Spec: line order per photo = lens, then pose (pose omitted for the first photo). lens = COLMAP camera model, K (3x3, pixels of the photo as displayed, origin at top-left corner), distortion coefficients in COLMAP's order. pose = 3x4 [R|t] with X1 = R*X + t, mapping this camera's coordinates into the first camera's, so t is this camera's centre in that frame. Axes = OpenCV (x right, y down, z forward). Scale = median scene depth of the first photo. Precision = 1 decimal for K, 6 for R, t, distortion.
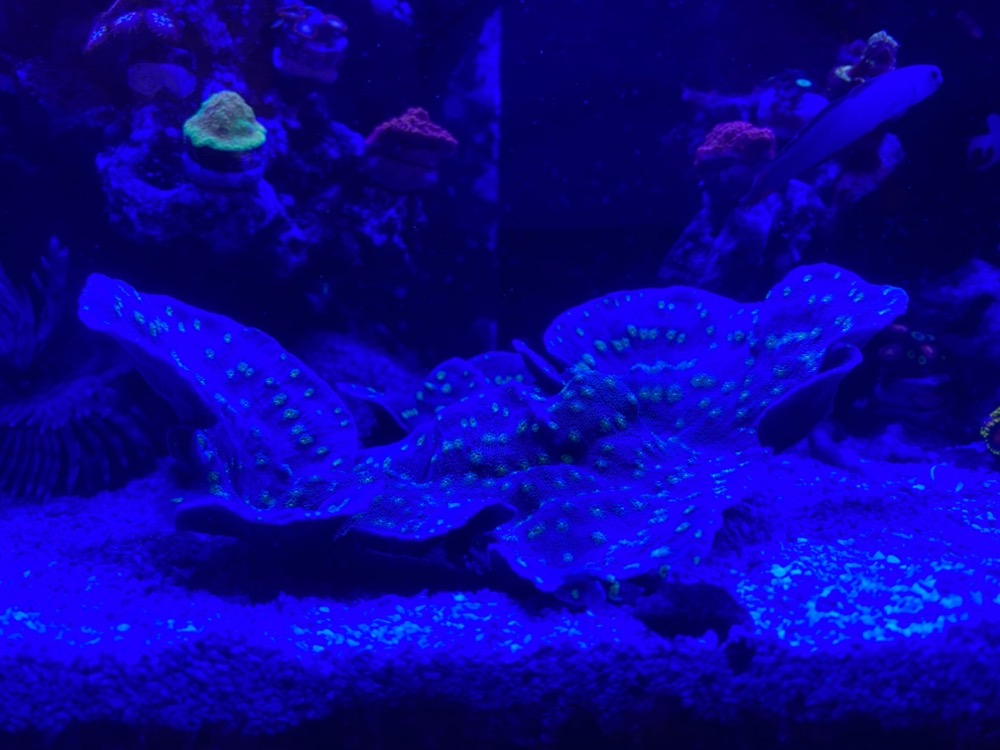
lens RADIAL K [[765.5, 0, 500.0], [0, 765.5, 375.0], [0, 0, 1]] dist [-0.022735, -0.005686]
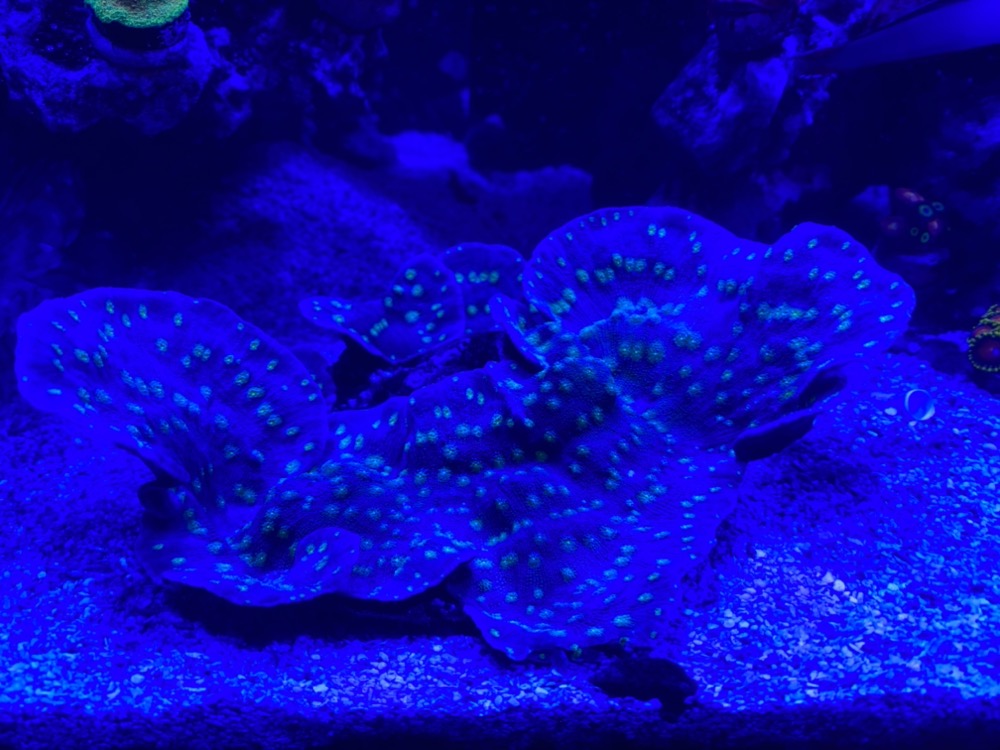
lens RADIAL K [[772.3, 0, 500.1], [0, 772.3, 394.2], [0, 0, 1]] dist [-0.019821, -0.033787]
pose [[0.999236, 0.005391, 0.038696, -0.004738], [-0.020595, 0.914333, 0.404439, -0.316399], [-0.033201, -0.404927, 0.913746, 0.098617]]
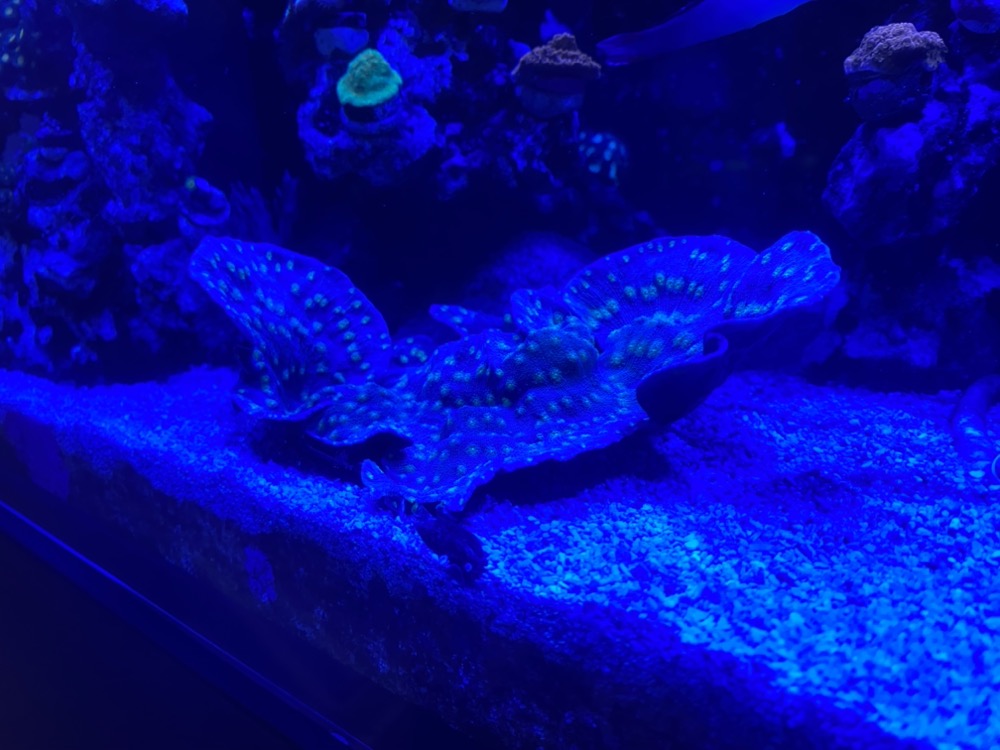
lens RADIAL K [[771.7, 0, 500.0], [0, 771.7, 375.0], [0, 0, 1]] dist [0.033967, -0.102183]
pose [[0.870977, 0.125287, -0.475081, 0.553304], [-0.034498, 0.980149, 0.195238, -0.141830], [0.490111, -0.153659, 0.858010, -0.024163]]
